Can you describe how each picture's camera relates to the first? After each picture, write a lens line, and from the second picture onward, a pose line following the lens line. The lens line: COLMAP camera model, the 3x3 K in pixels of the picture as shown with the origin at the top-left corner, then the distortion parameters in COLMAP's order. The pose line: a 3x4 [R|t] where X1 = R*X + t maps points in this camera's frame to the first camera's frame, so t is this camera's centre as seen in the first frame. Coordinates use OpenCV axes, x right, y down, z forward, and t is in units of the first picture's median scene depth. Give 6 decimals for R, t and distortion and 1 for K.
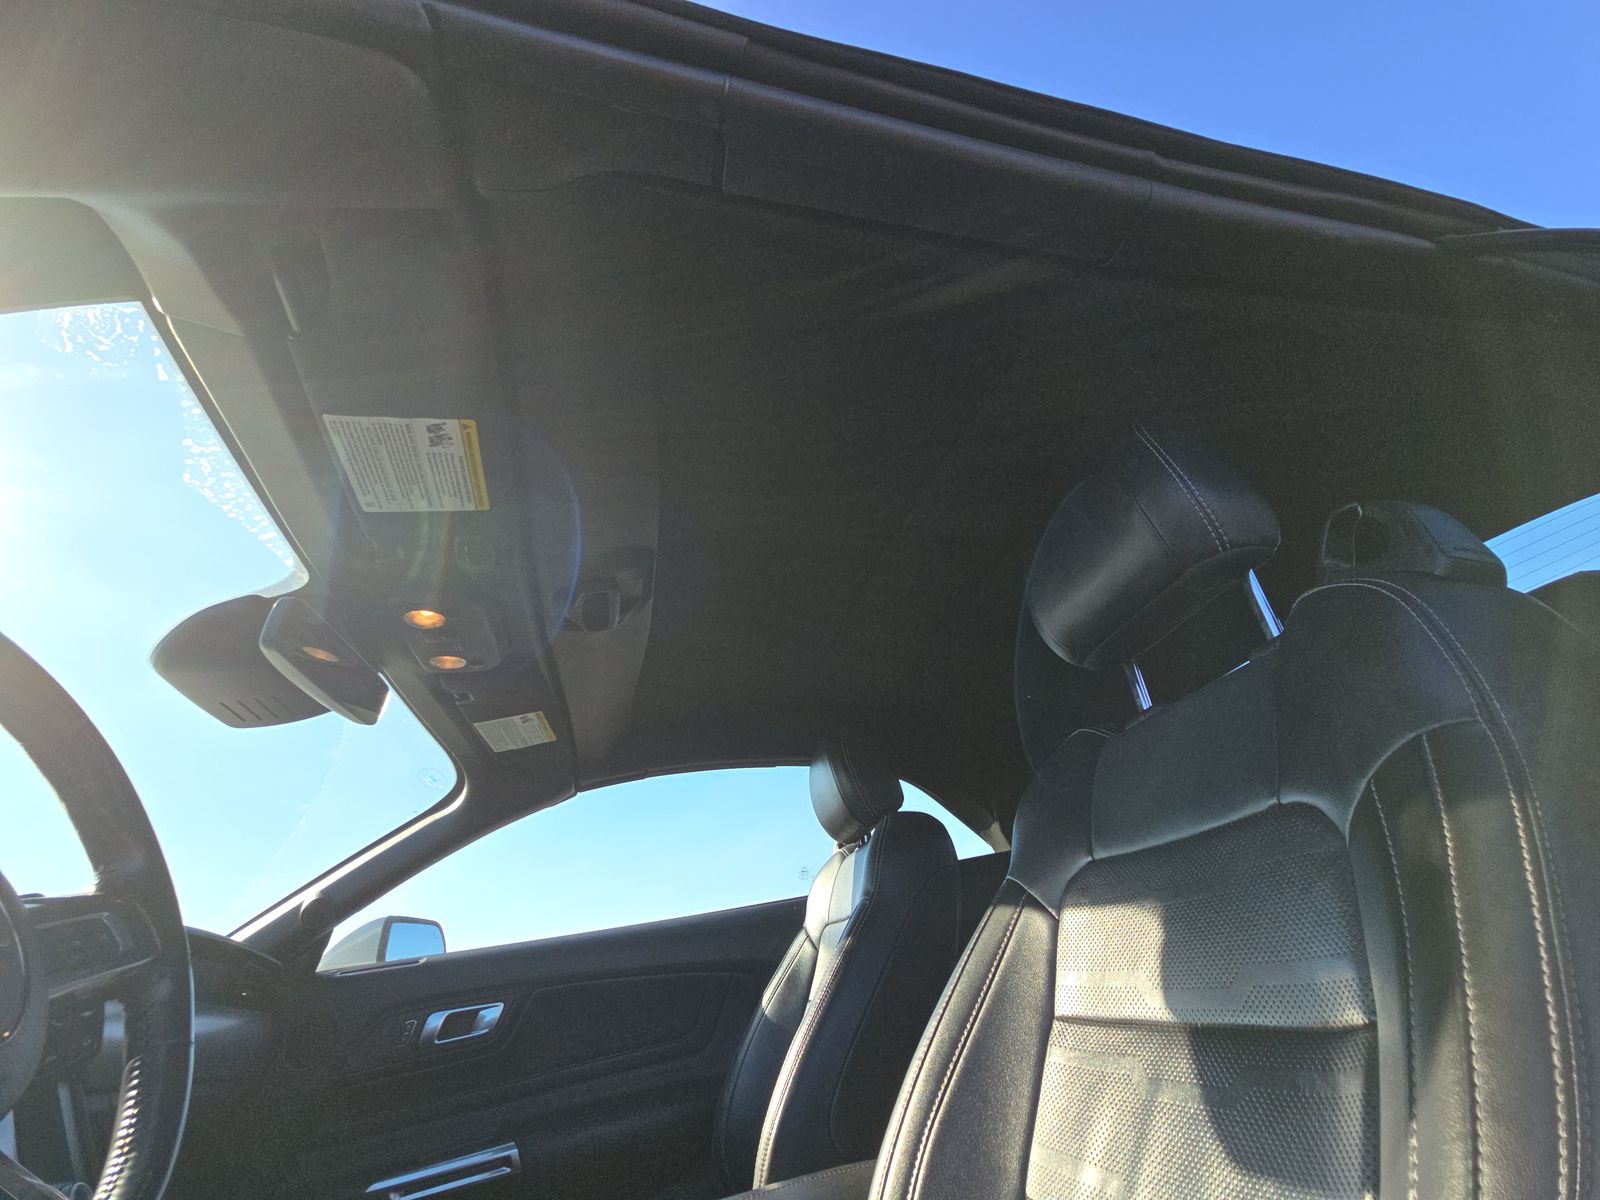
lens RADIAL K [[641.7, 0, 795.4], [0, 641.7, 598.3], [0, 0, 1]] dist [0.004461, -0.000171]
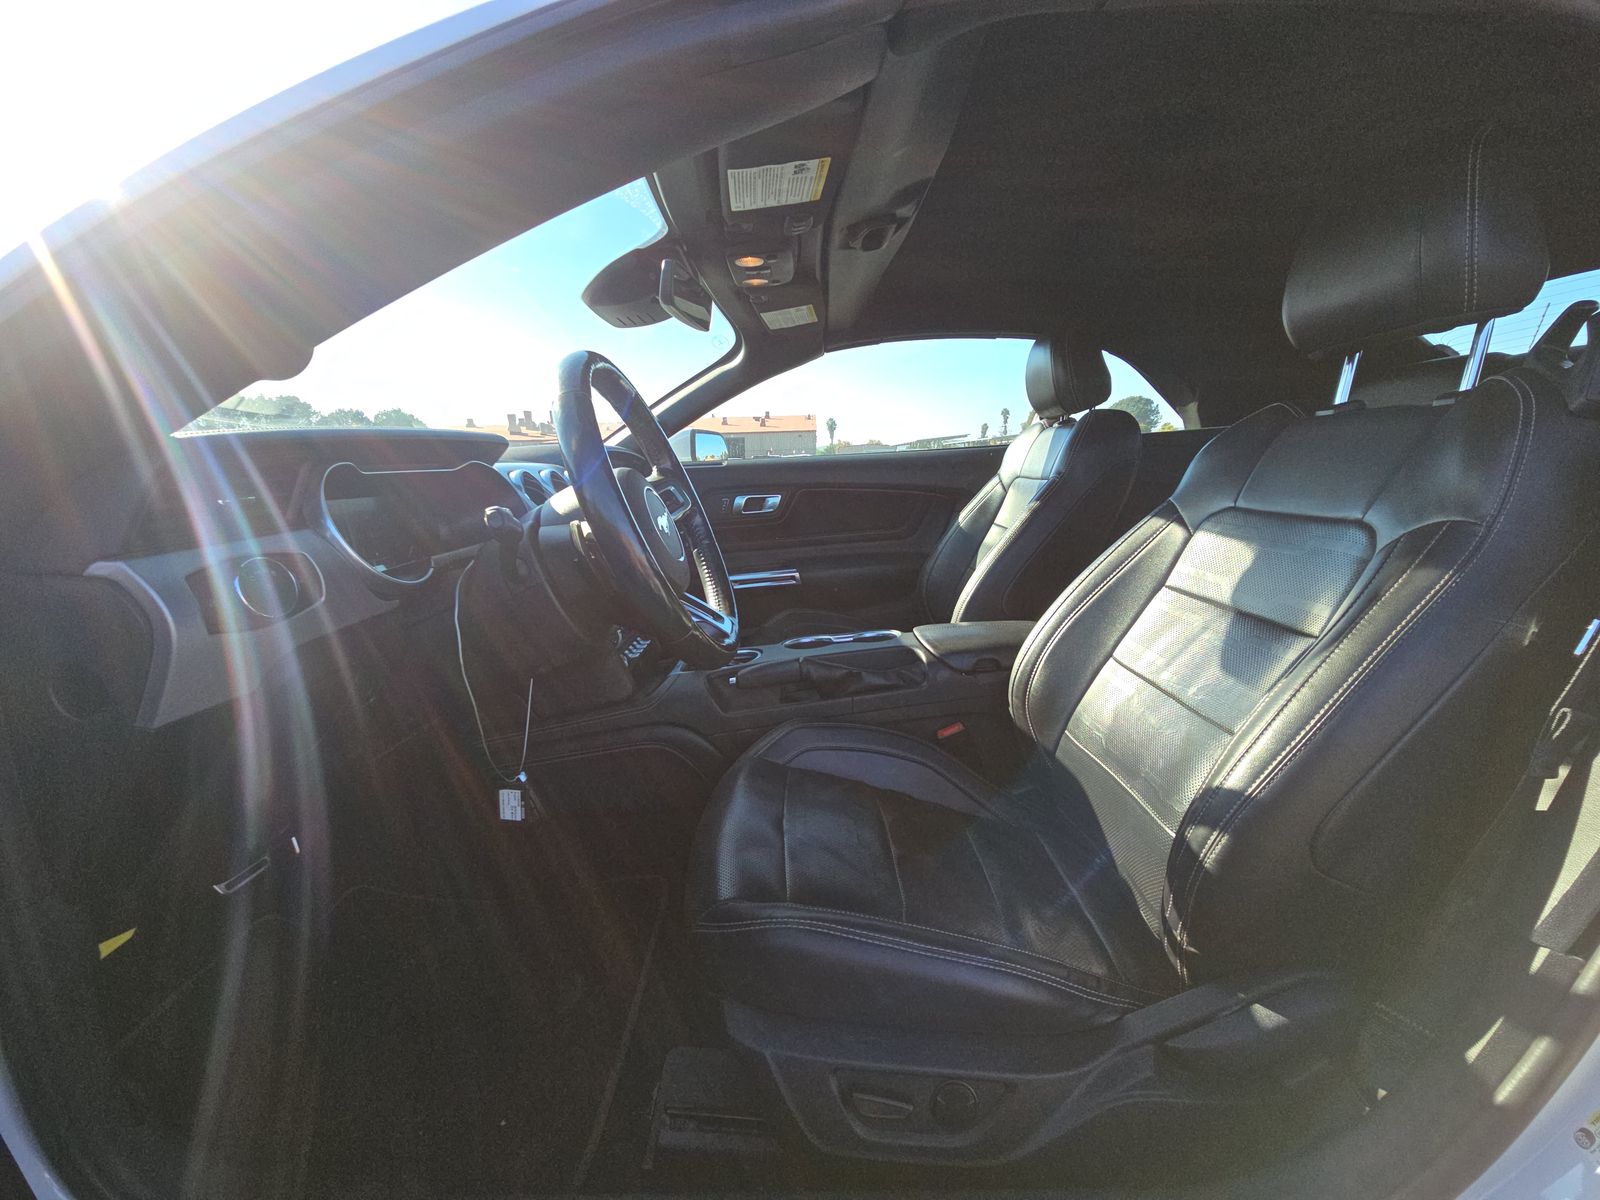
lens RADIAL K [[641.7, 0, 798.7], [0, 641.7, 600.2], [0, 0, 1]] dist [0.004461, -0.000171]
pose [[0.965524, 0.155985, -0.208403, -0.078323], [0.030187, 0.728092, 0.684815, -0.239560], [0.258557, -0.667496, 0.698281, -0.212585]]
